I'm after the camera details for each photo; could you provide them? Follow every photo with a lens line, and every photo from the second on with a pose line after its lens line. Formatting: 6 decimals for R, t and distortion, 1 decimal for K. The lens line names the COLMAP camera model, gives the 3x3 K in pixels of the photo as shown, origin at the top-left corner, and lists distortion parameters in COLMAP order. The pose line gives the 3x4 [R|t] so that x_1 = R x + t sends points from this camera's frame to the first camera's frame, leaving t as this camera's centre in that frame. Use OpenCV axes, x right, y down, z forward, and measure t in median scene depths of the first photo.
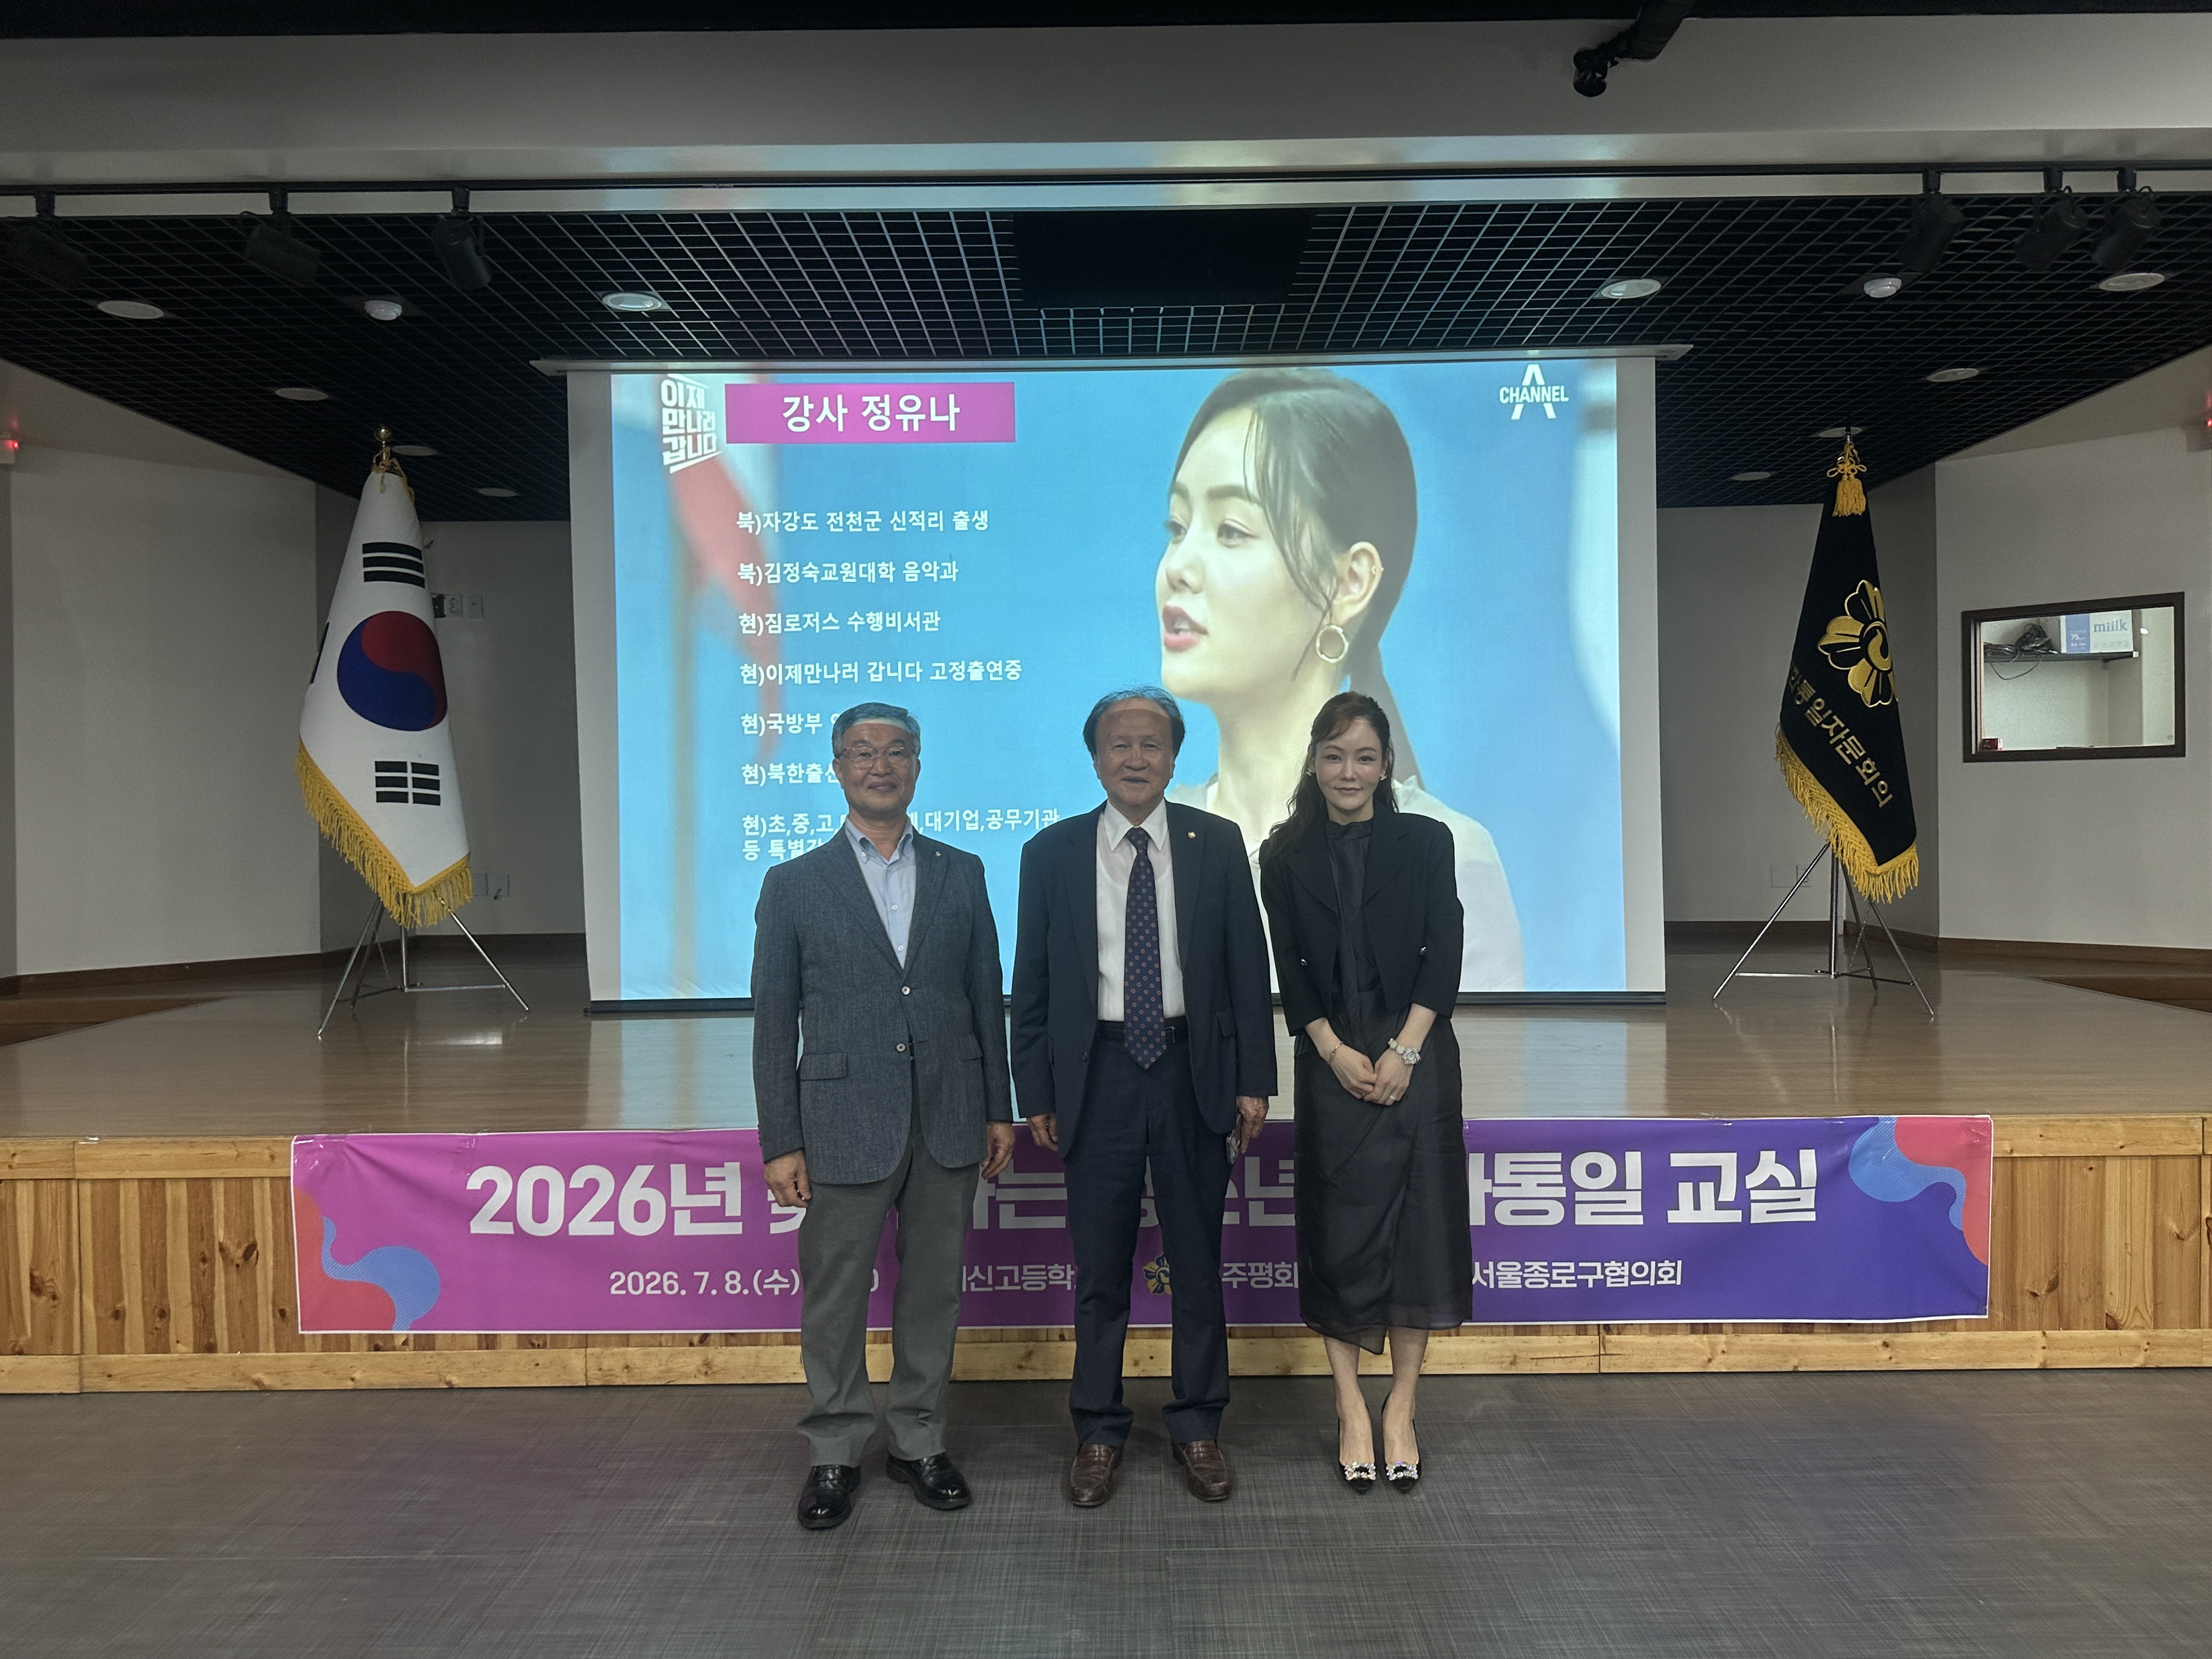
lens RADIAL K [[1621.7, 0, 1106.0], [0, 1621.7, 829.5], [0, 0, 1]] dist [0.001333, -0.000271]
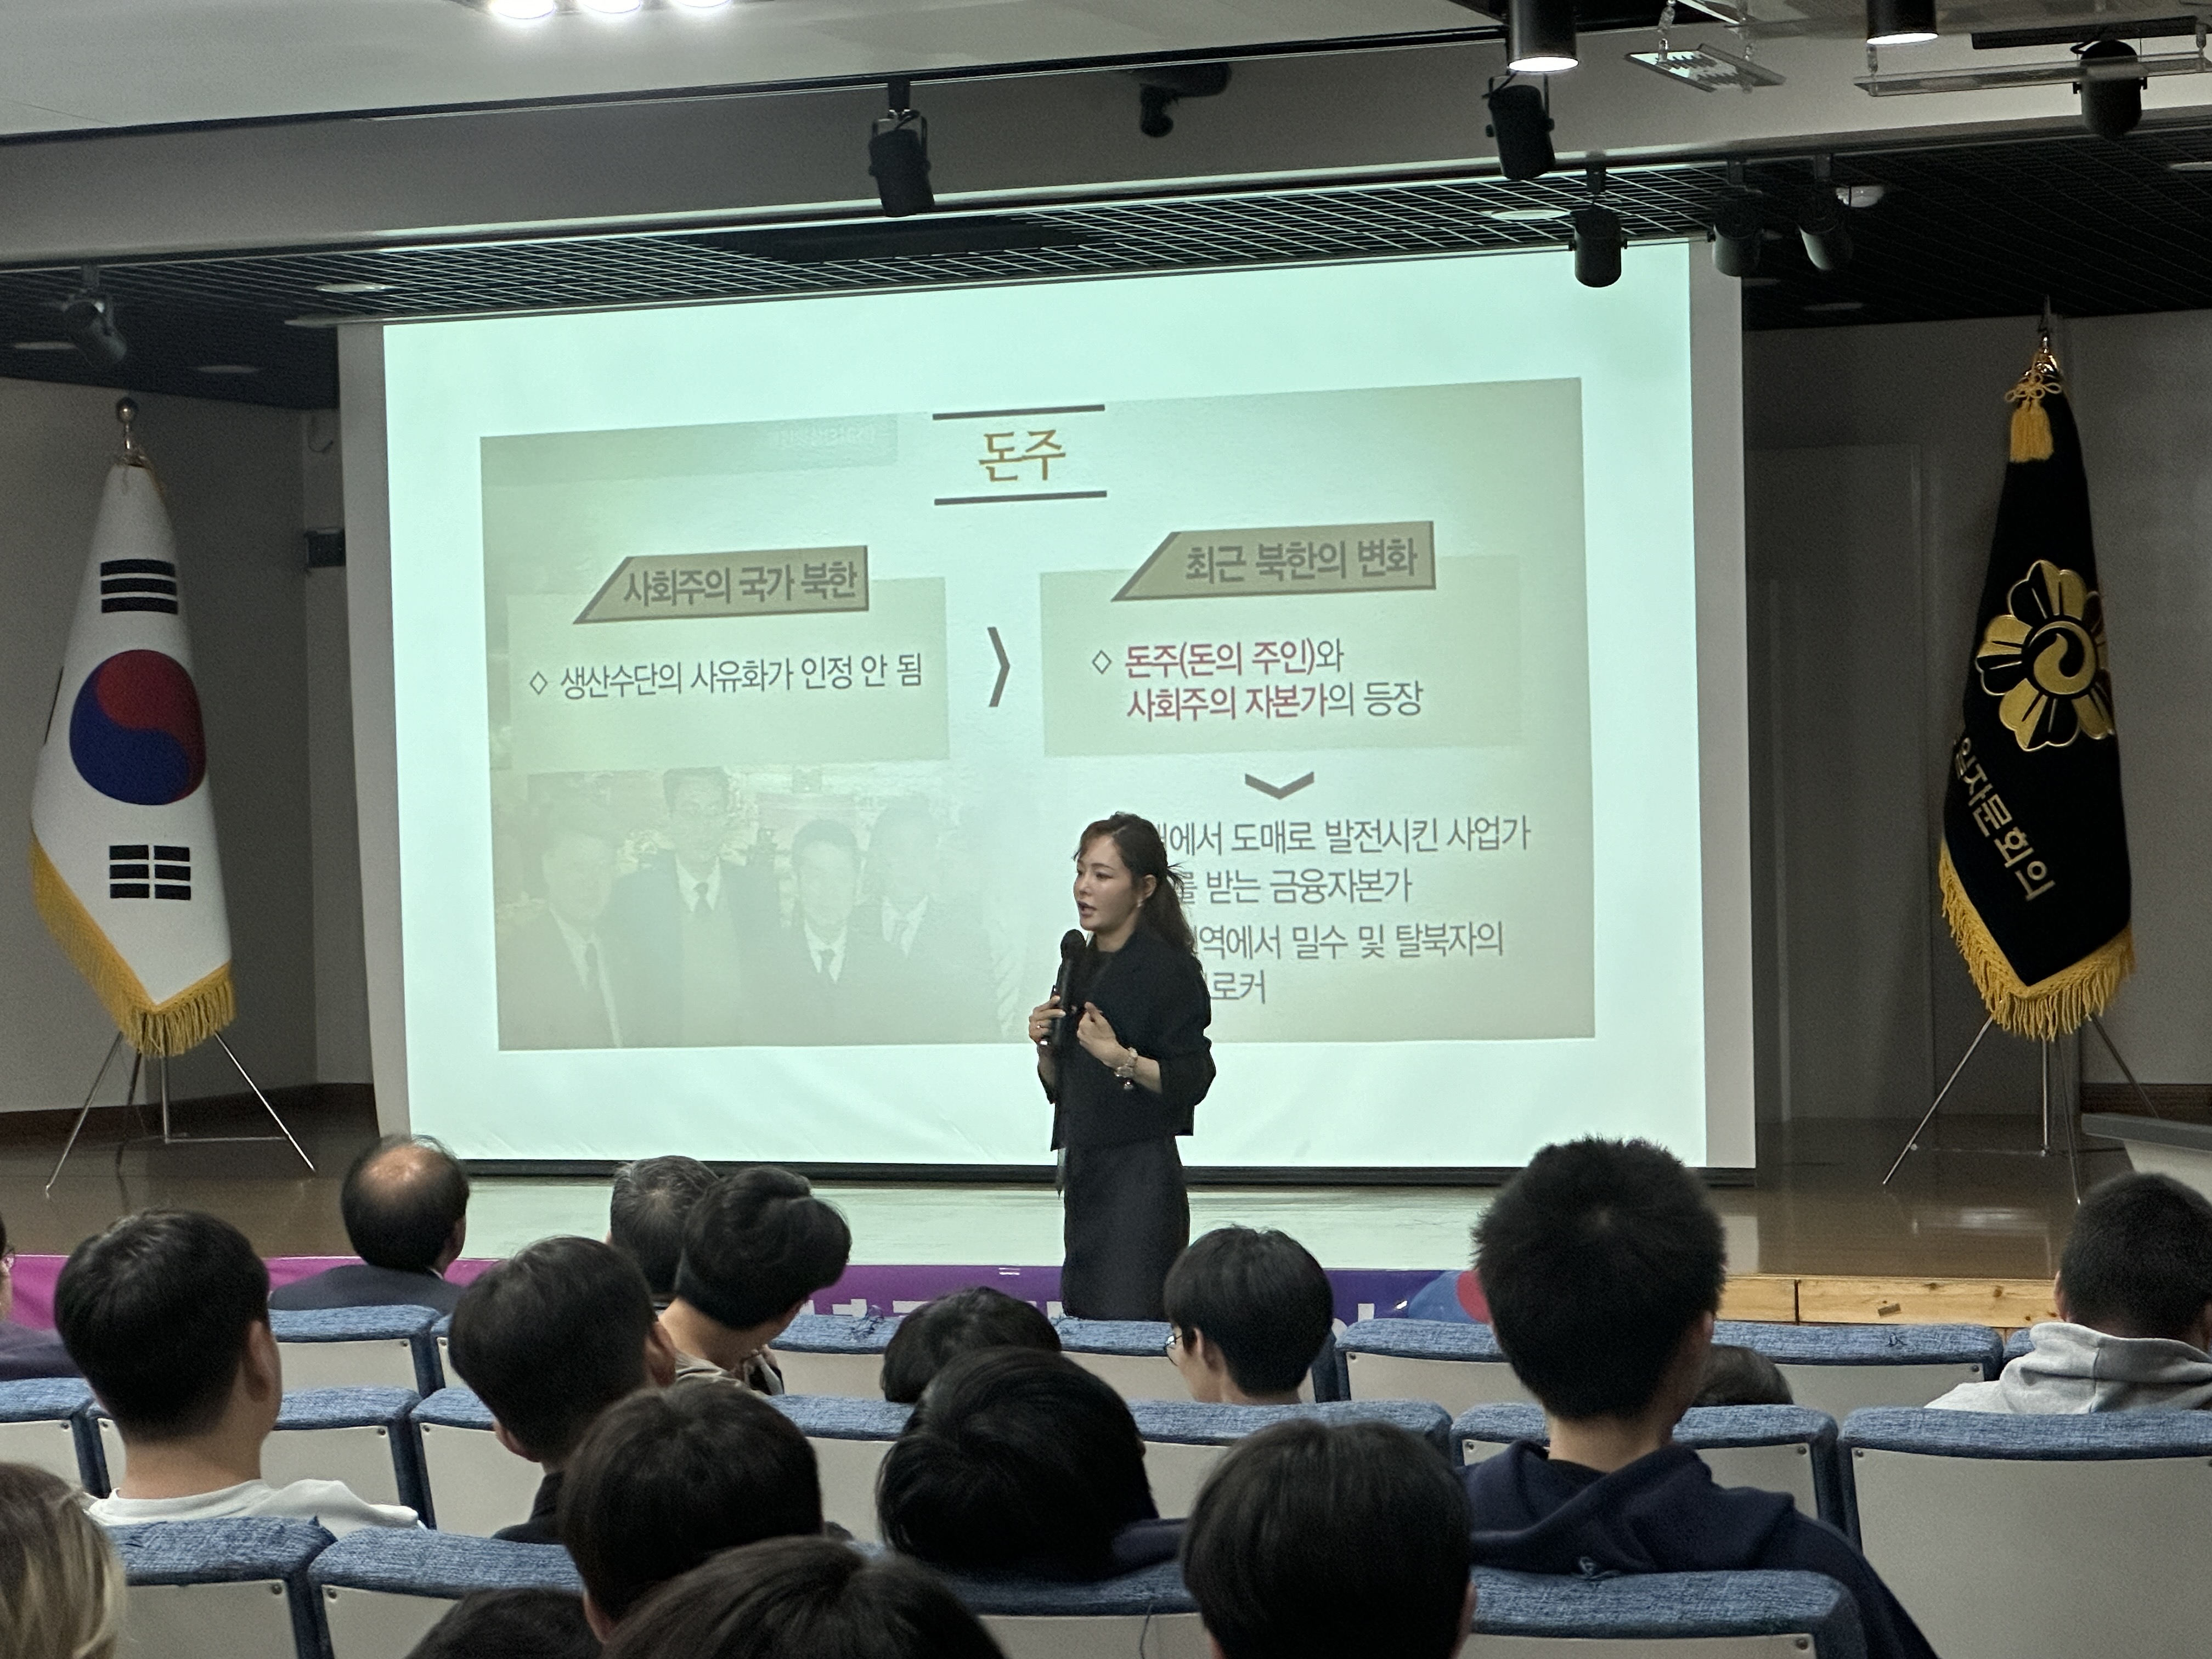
lens RADIAL K [[5416.8, 0, 1106.0], [0, 5416.8, 829.5], [0, 0, 1]] dist [0.020465, 0.187726]
pose [[0.931733, -0.006571, -0.363085, 0.934456], [0.006619, 0.999977, -0.001113, -0.042903], [0.363084, -0.001366, 0.931755, -1.248350]]
